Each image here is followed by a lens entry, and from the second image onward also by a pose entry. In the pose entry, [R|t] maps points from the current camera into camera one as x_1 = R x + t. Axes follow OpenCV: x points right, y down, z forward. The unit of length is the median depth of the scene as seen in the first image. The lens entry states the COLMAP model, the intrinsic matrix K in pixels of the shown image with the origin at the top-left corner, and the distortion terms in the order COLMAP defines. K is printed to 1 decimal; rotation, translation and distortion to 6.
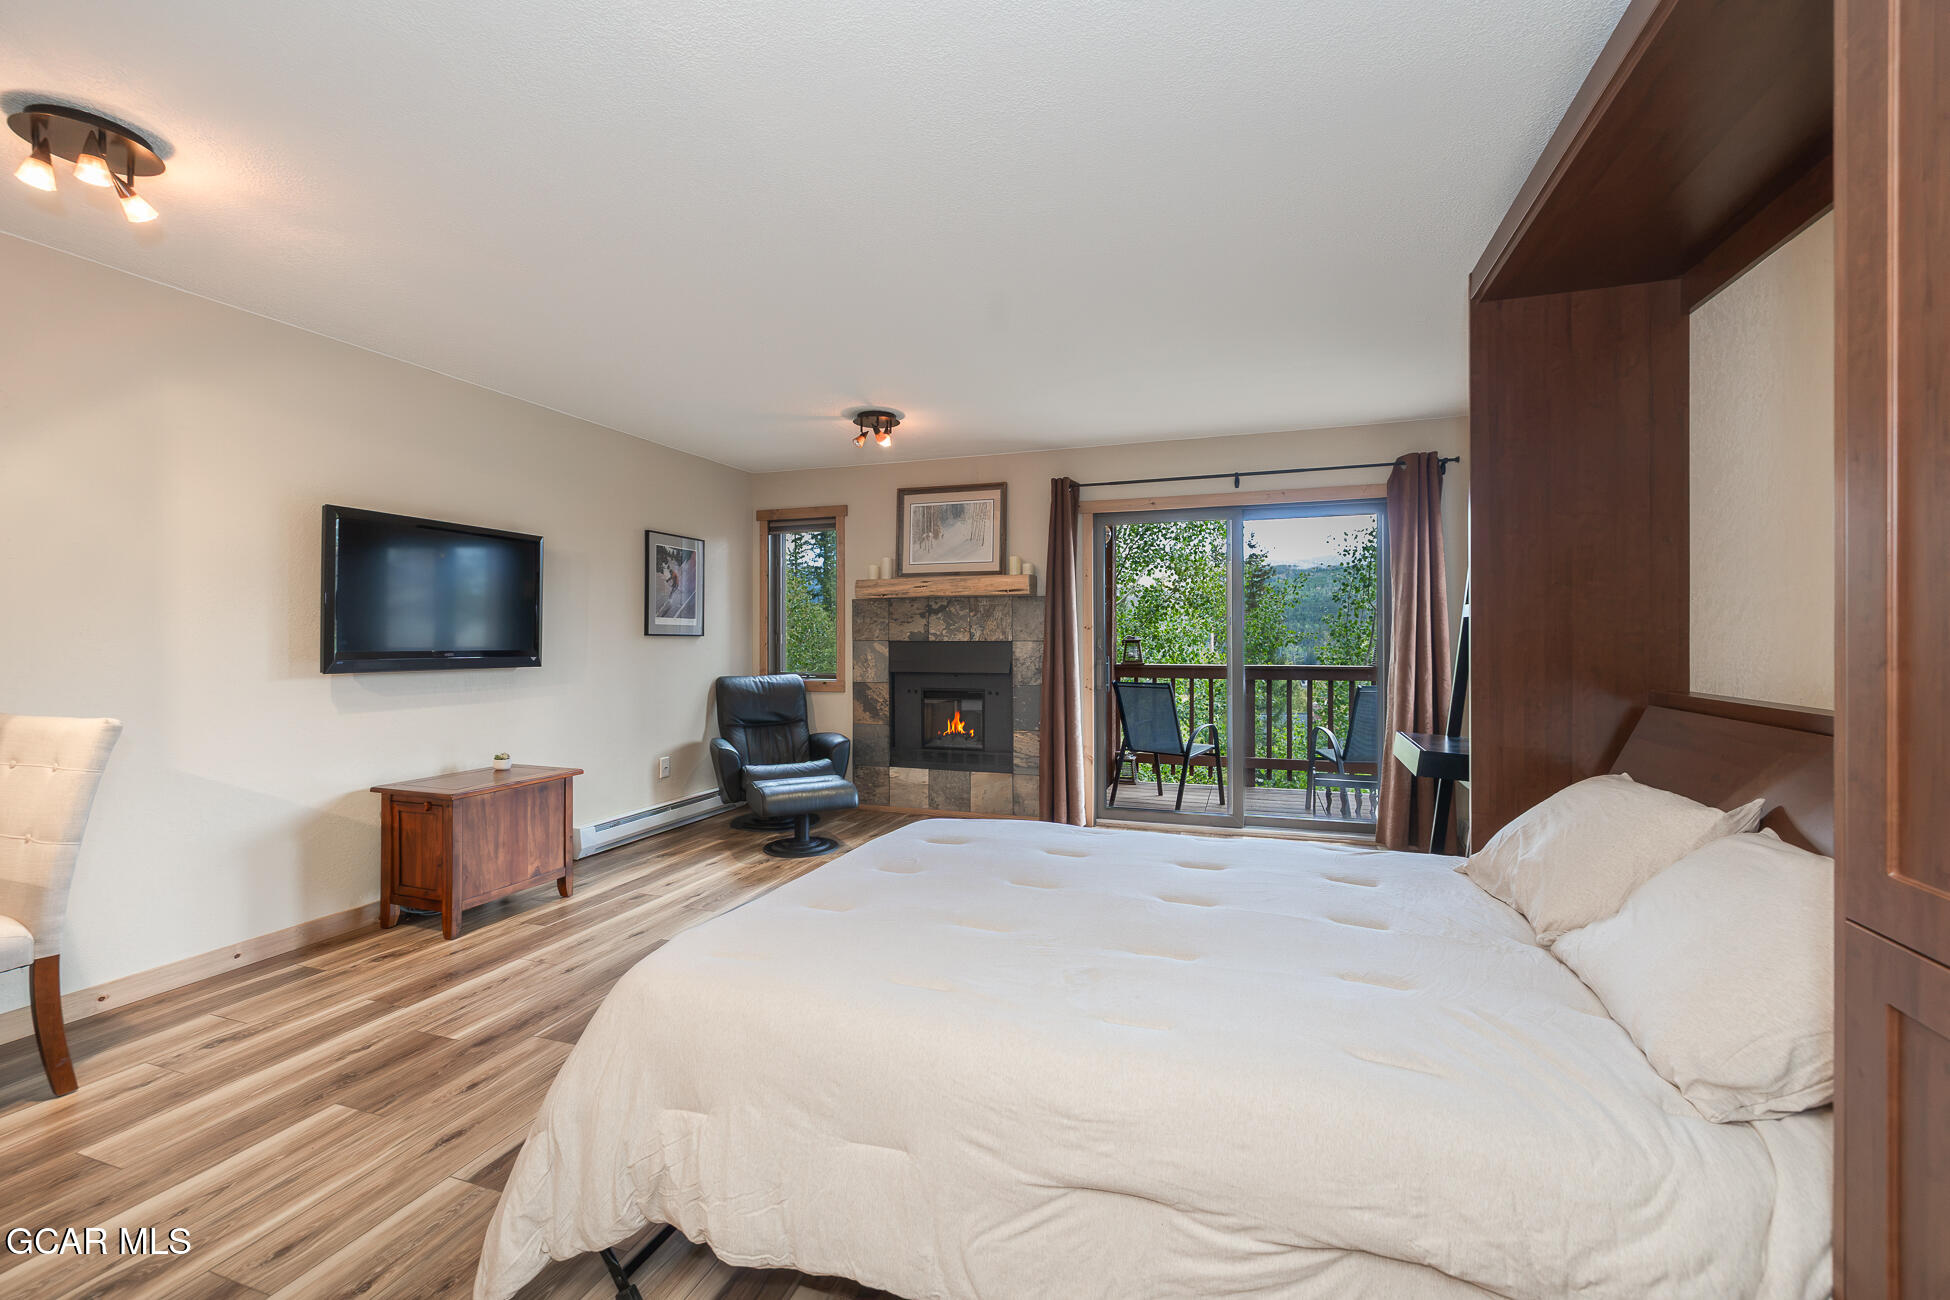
lens RADIAL K [[813.1, 0, 979.0], [0, 813.1, 640.6], [0, 0, 1]] dist [0.001391, -0.000098]
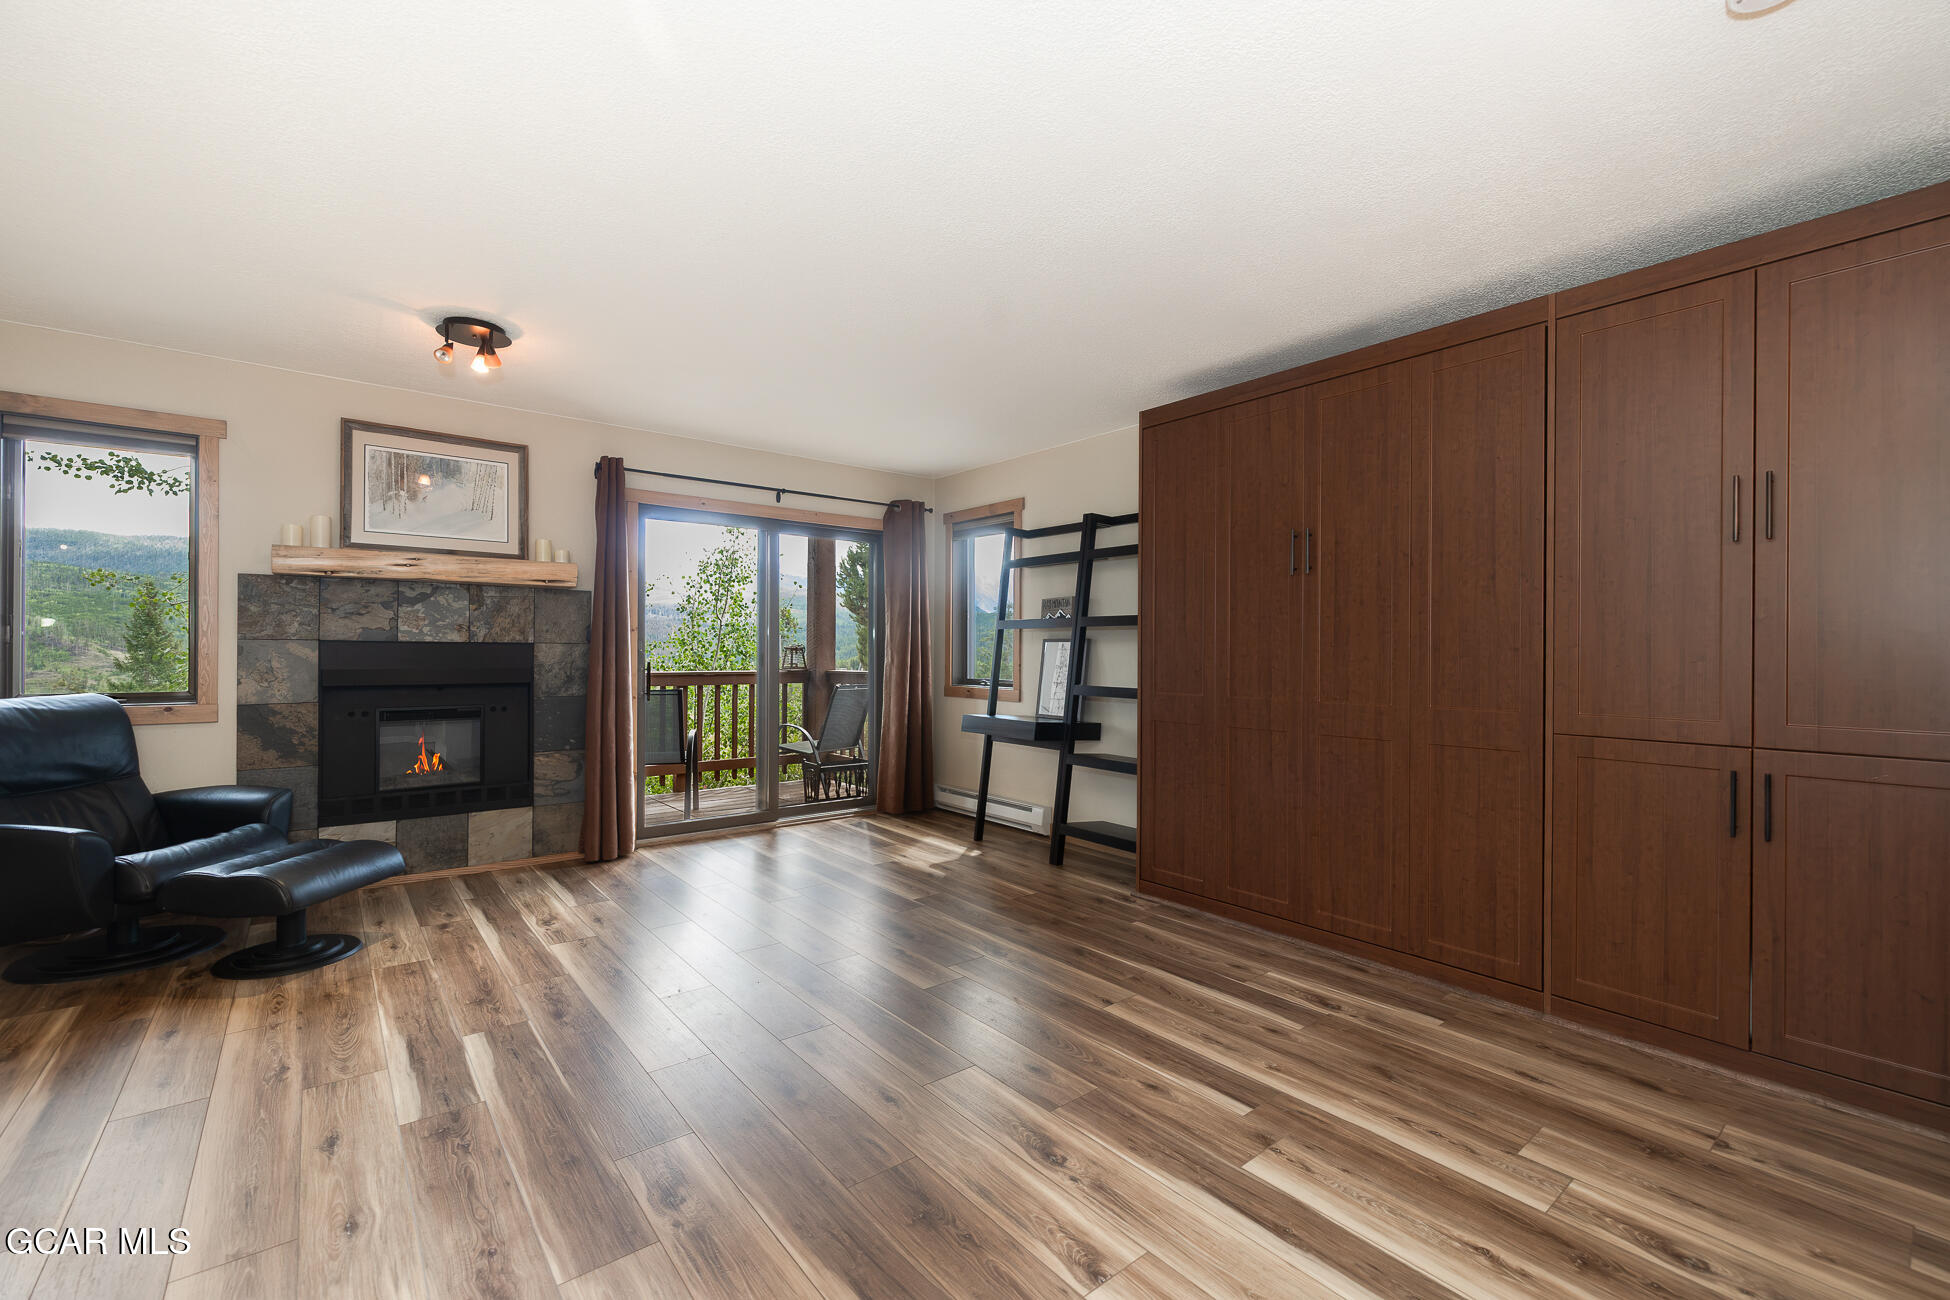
lens RADIAL K [[809.5, 0, 975.0], [0, 809.5, 650.0], [0, 0, 1]] dist [0.000109, 0.000111]
pose [[0.536441, 0.007055, 0.843908, -0.407285], [-0.003242, 0.999975, -0.006299, 0.011522], [-0.843932, 0.000643, 0.536450, 0.195396]]
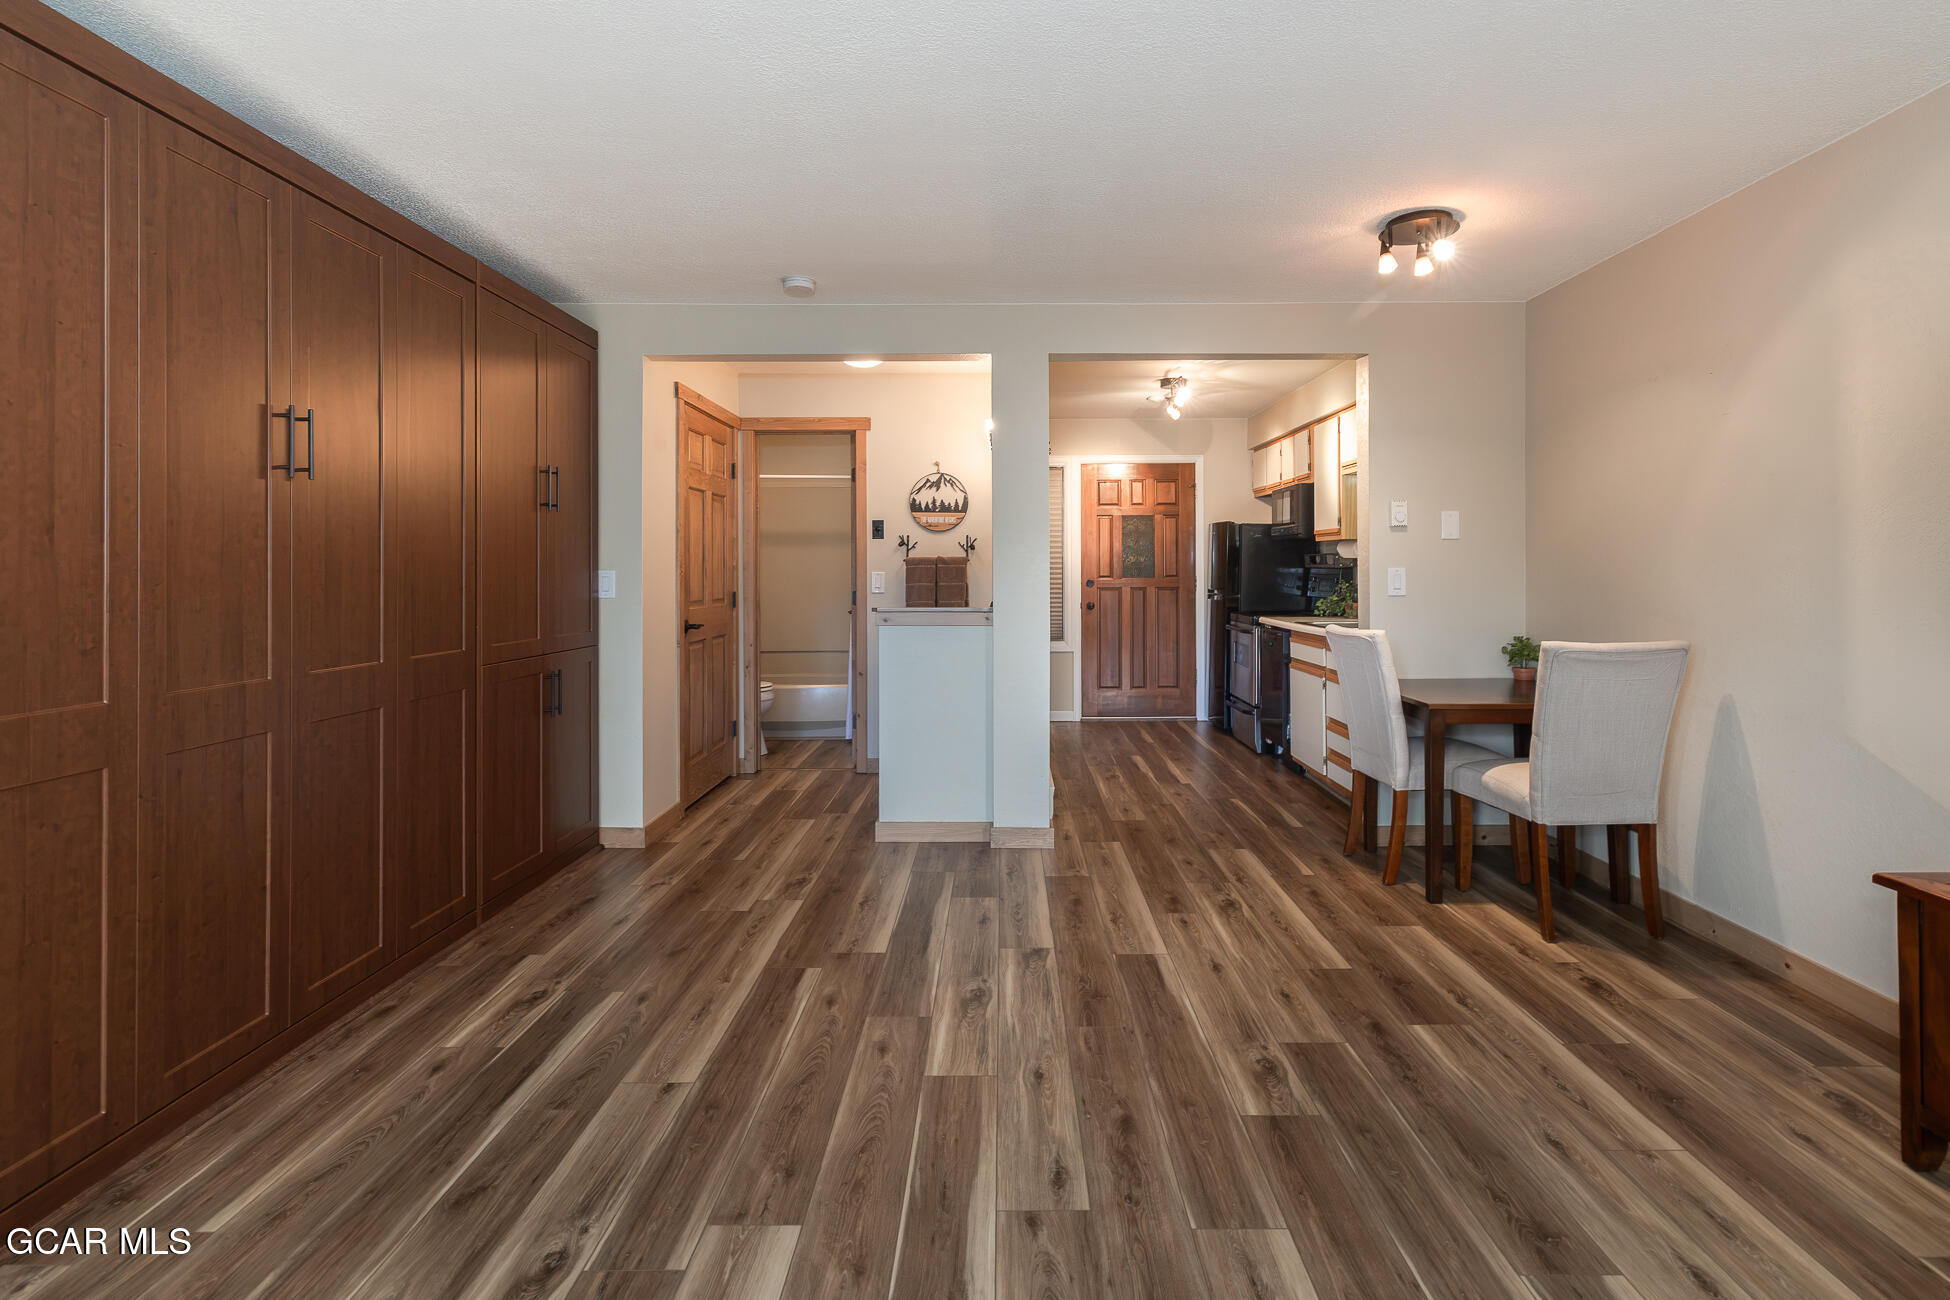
lens RADIAL K [[924.7, 0, 998.4], [0, 924.7, 563.6], [0, 0, 1]] dist [0.000410, -0.000032]
pose [[-0.949009, 0.001528, -0.315244, 0.047277], [0.002778, 0.999990, -0.003516, -0.006210], [0.315235, -0.004212, -0.949004, 0.828900]]
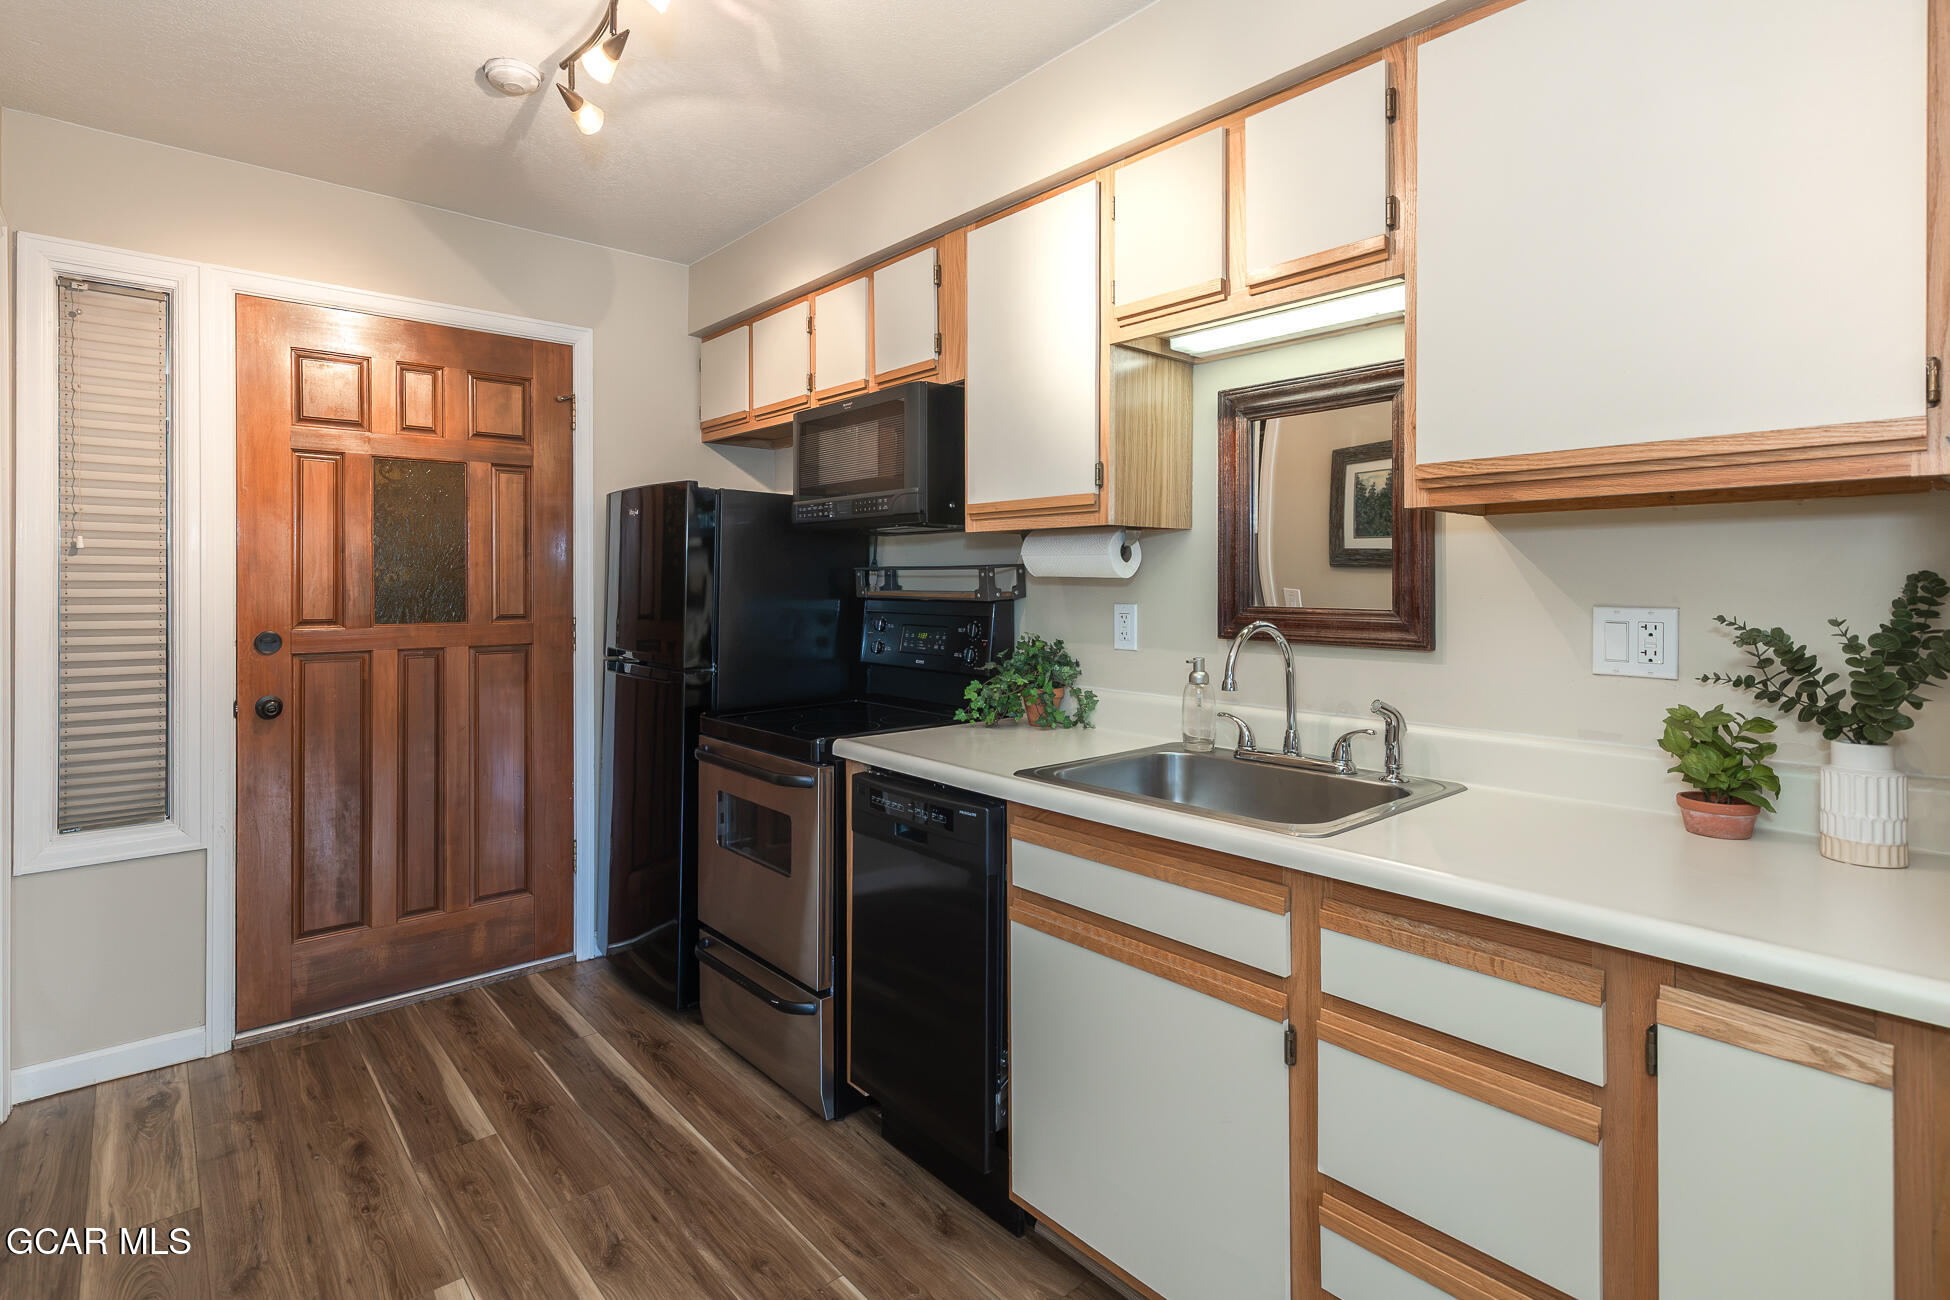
lens RADIAL K [[943.0, 0, 912.9], [0, 943.0, 585.1], [0, 0, 1]] dist [0.000857, 0.000738]
pose [[-0.533773, 0.001622, -0.845626, -0.277022], [-0.001214, 0.999996, 0.002685, -0.012607], [0.845627, 0.002460, -0.533769, 0.117939]]
